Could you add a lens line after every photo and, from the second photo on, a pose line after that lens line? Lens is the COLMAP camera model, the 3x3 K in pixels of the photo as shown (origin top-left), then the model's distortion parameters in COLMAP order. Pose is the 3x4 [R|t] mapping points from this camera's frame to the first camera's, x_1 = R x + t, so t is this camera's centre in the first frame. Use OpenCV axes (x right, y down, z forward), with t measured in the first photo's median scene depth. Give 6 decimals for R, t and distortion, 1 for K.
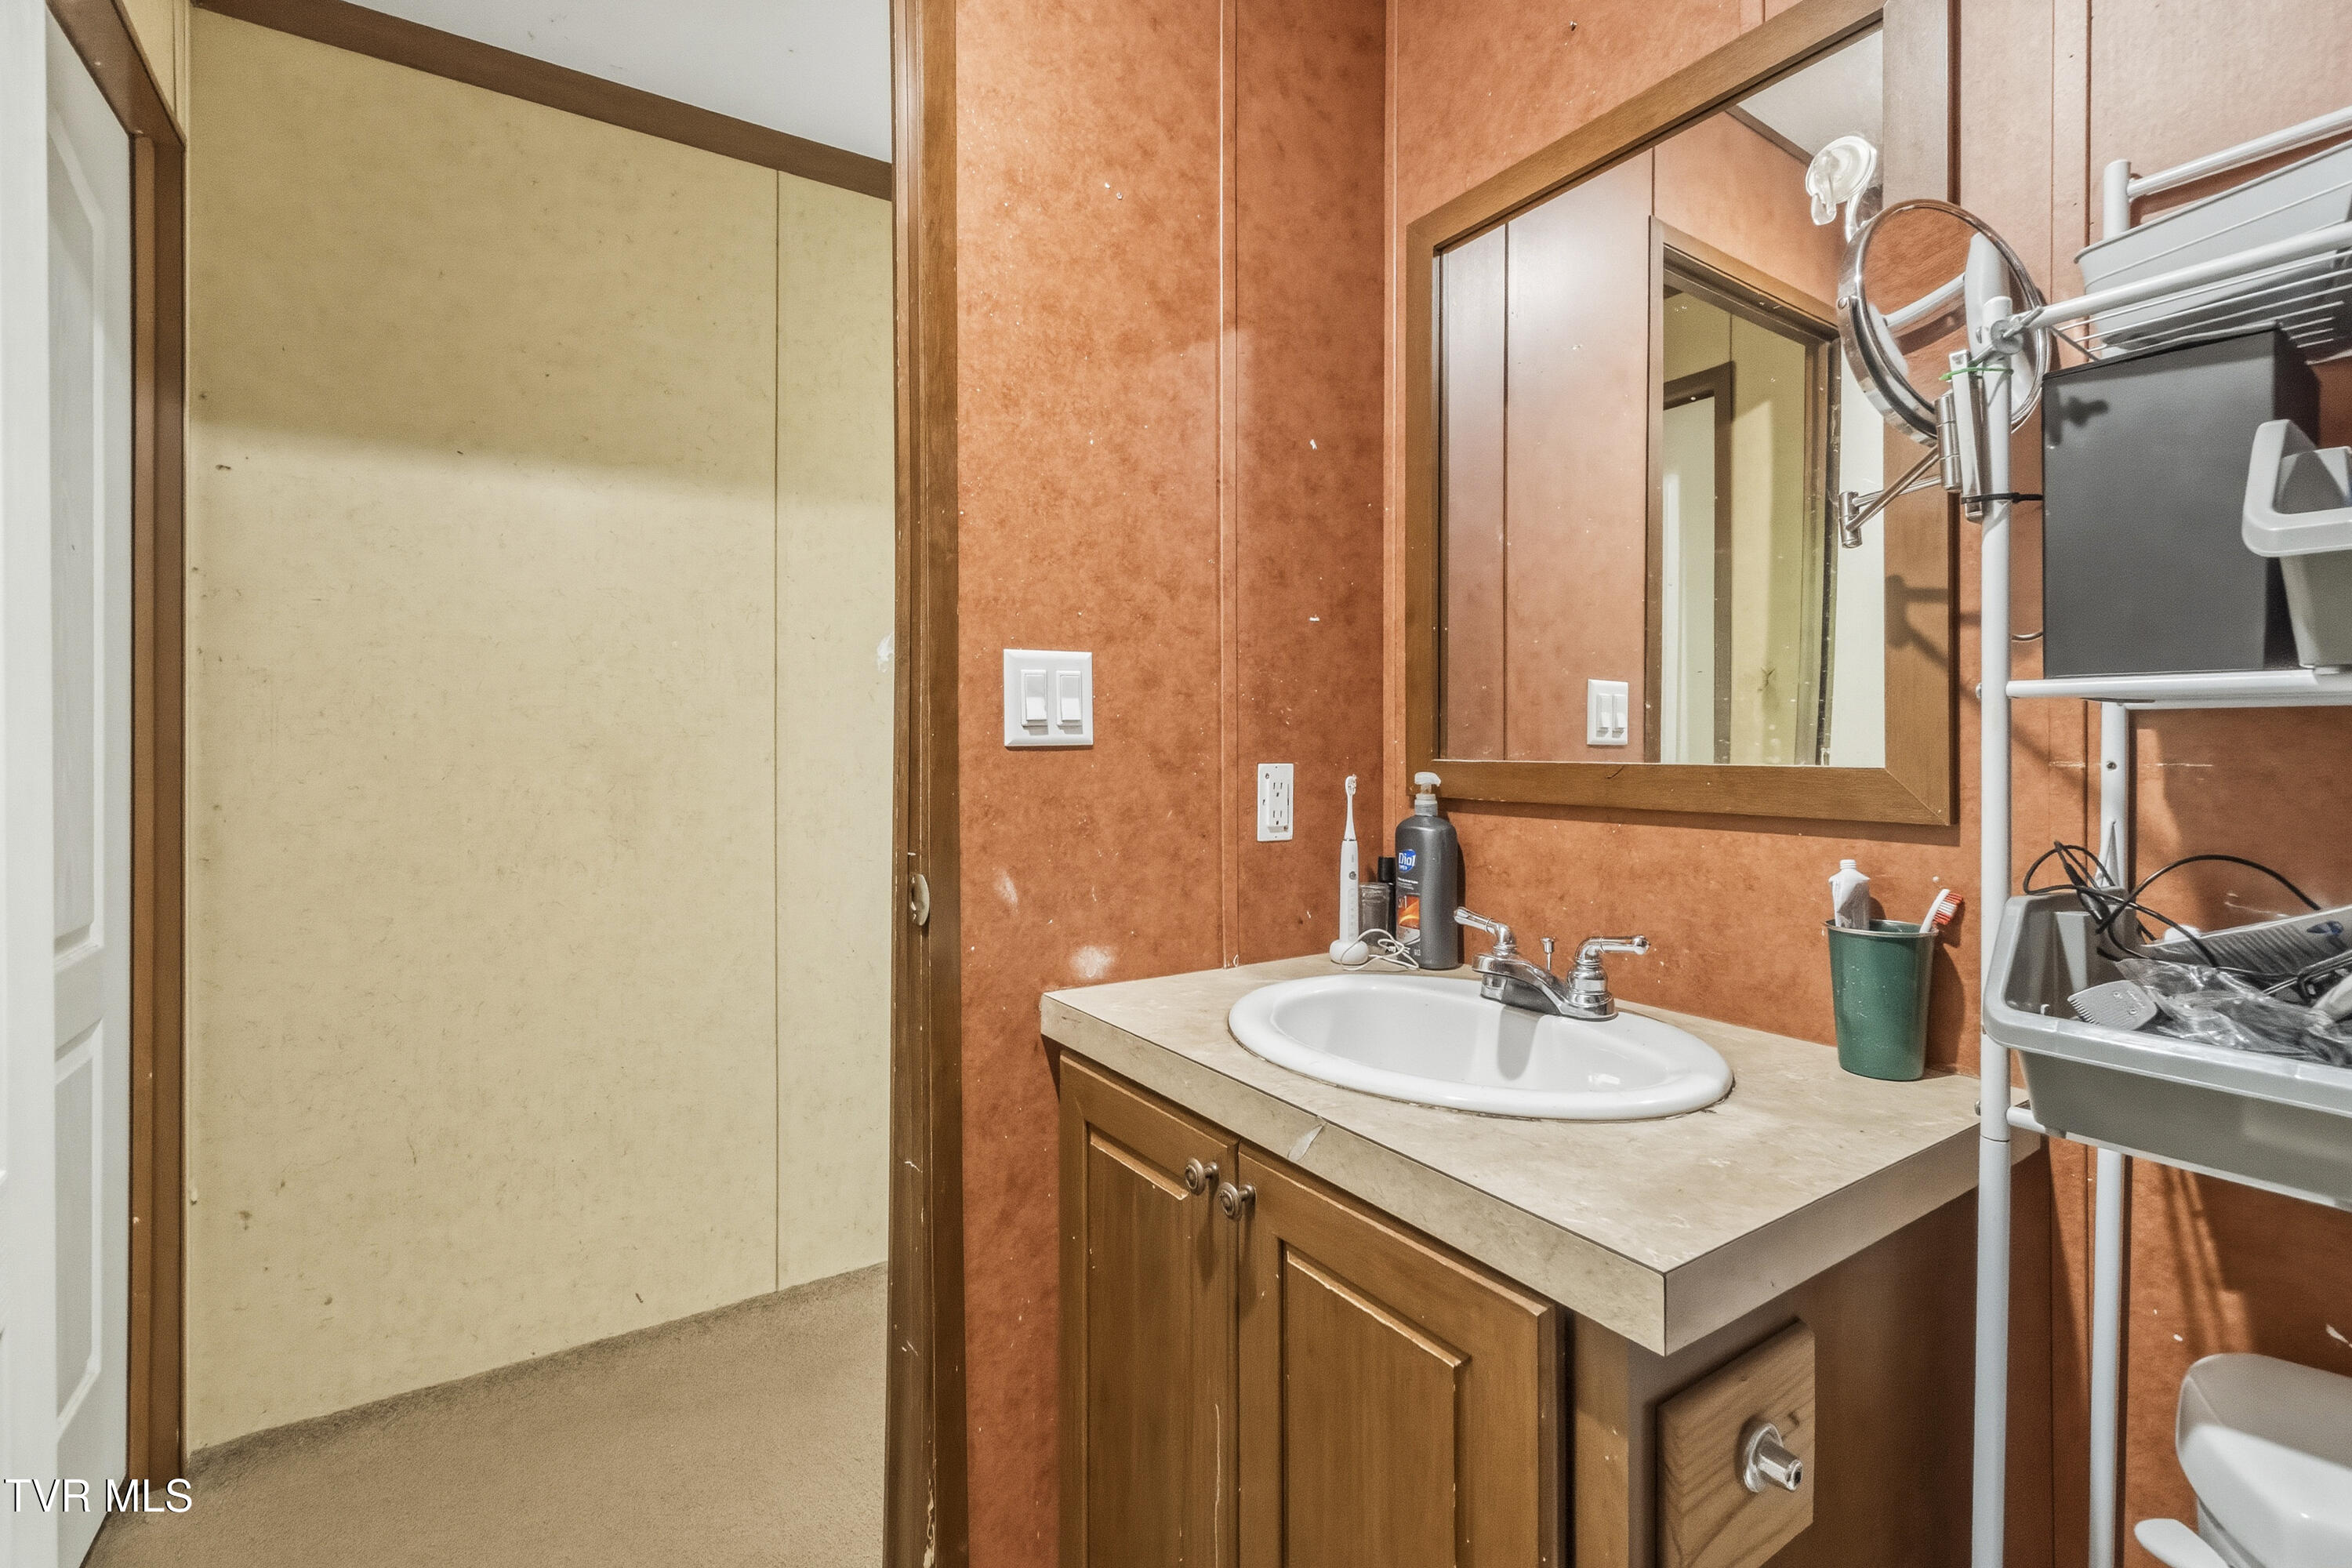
lens RADIAL K [[1019.9, 0, 1163.8], [0, 1019.9, 764.9], [0, 0, 1]] dist [-0.008618, 0.004330]
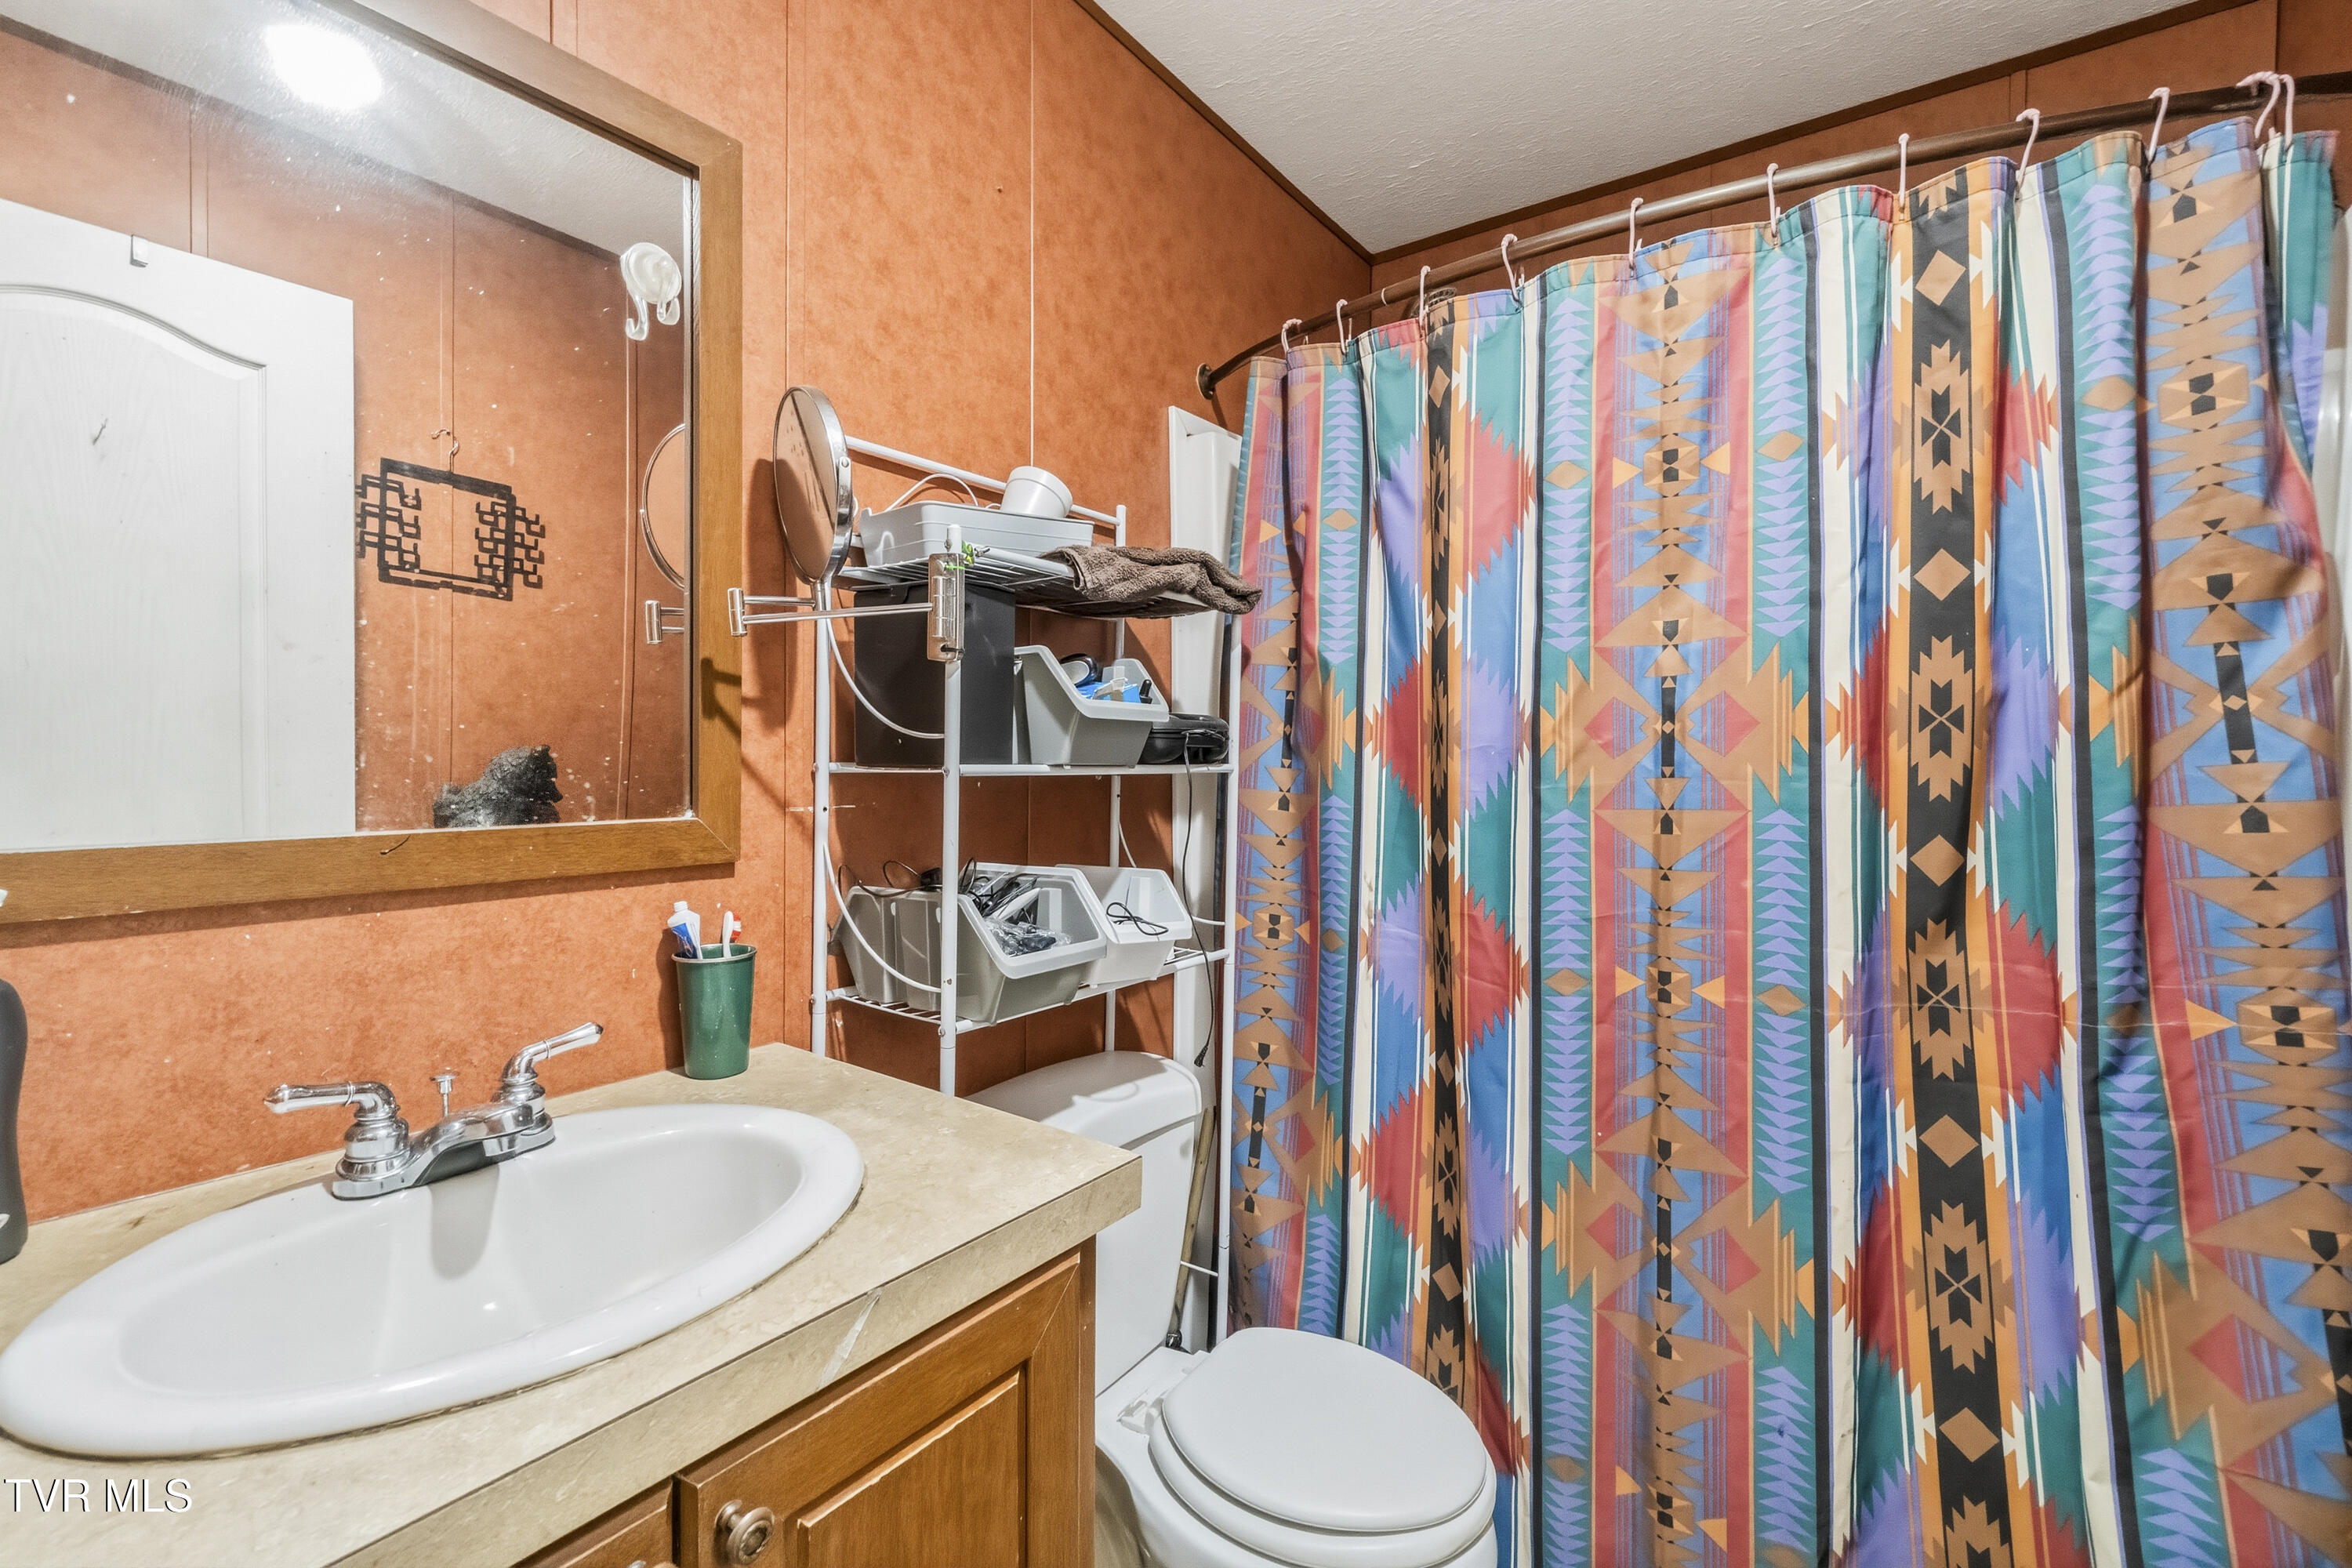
lens RADIAL K [[1019.9, 0, 1166.9], [0, 1019.9, 762.8], [0, 0, 1]] dist [-0.008618, 0.004330]
pose [[-0.338404, -0.021061, 0.940765, -0.596847], [0.004207, 0.999706, 0.023893, -0.090012], [-0.940991, 0.012043, -0.338216, 0.887014]]
